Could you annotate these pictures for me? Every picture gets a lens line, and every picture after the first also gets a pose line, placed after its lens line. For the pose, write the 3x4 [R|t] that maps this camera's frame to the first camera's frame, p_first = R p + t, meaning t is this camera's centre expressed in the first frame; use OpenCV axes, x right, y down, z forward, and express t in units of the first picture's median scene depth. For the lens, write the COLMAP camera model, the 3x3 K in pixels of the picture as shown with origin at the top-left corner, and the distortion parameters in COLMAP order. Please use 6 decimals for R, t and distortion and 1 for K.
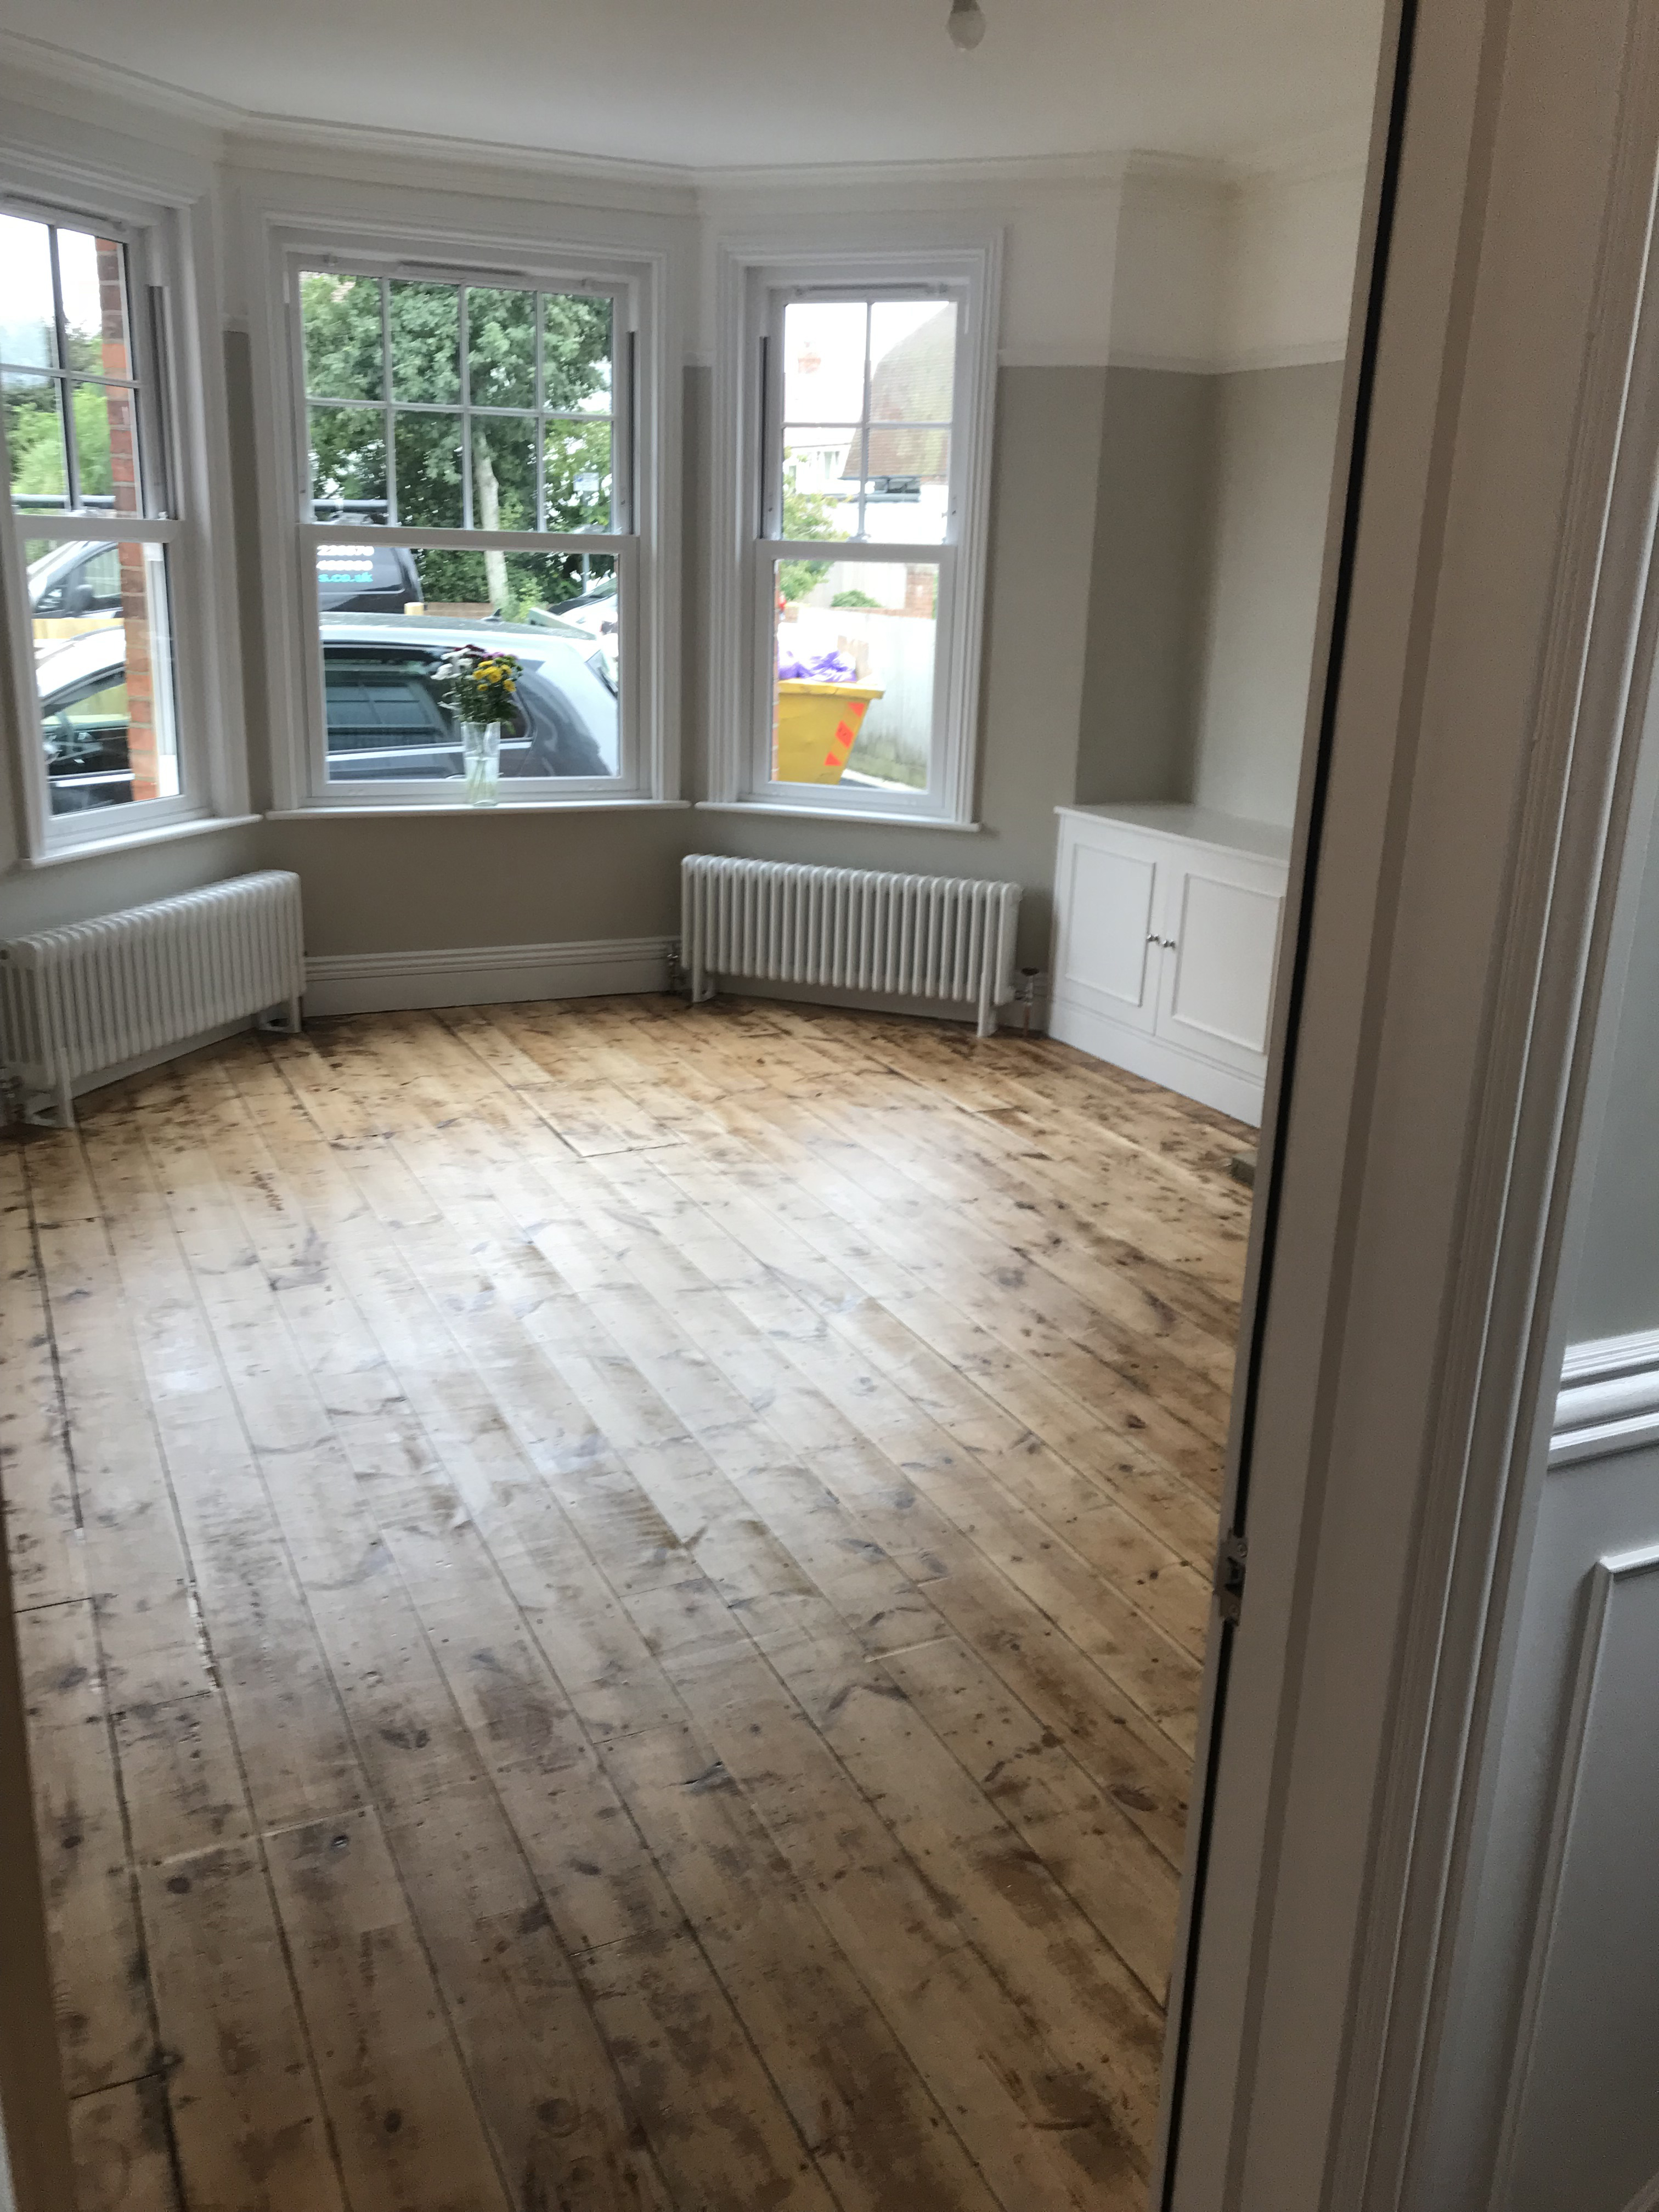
lens RADIAL K [[1837.8, 0, 783.4], [0, 1837.8, 1095.6], [0, 0, 1]] dist [0.164042, -0.456037]
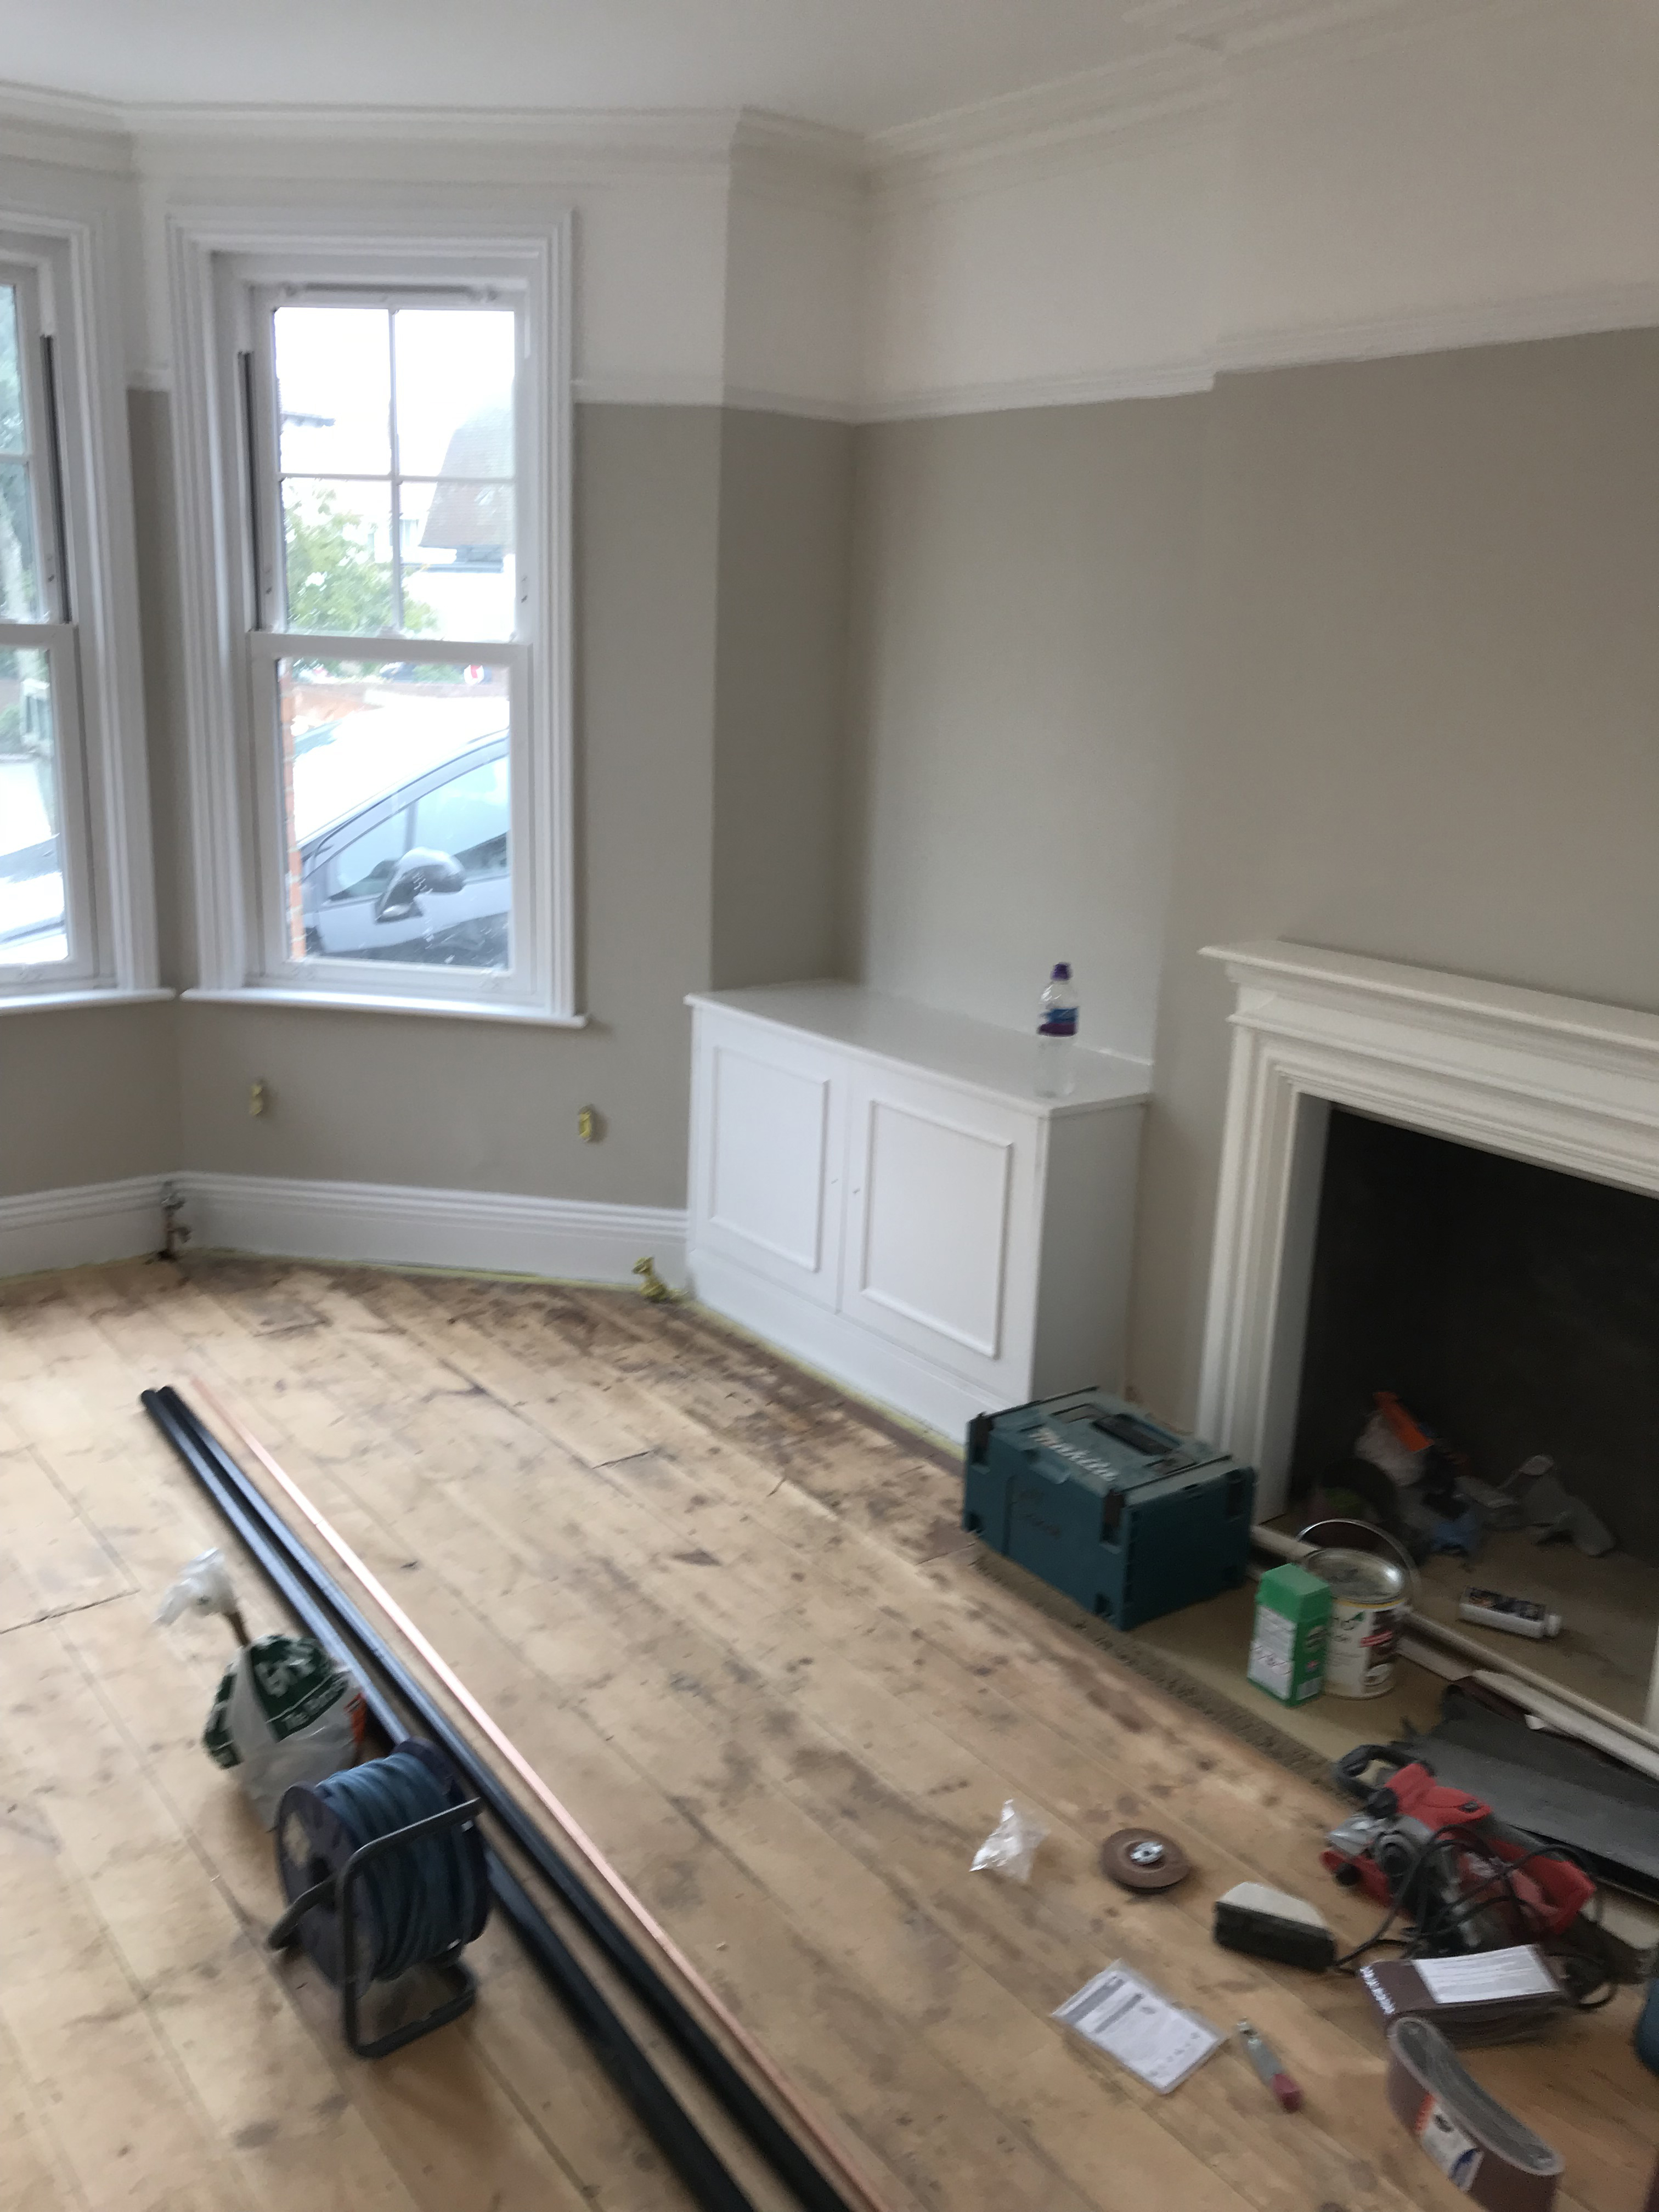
lens RADIAL K [[1820.4, 0, 820.4], [0, 1820.4, 1113.3], [0, 0, 1]] dist [0.085789, -0.173019]
pose [[0.973192, -0.048193, 0.224890, 0.033995], [0.053139, 0.998459, -0.015986, -0.097389], [-0.223773, 0.027508, 0.974253, 0.287477]]
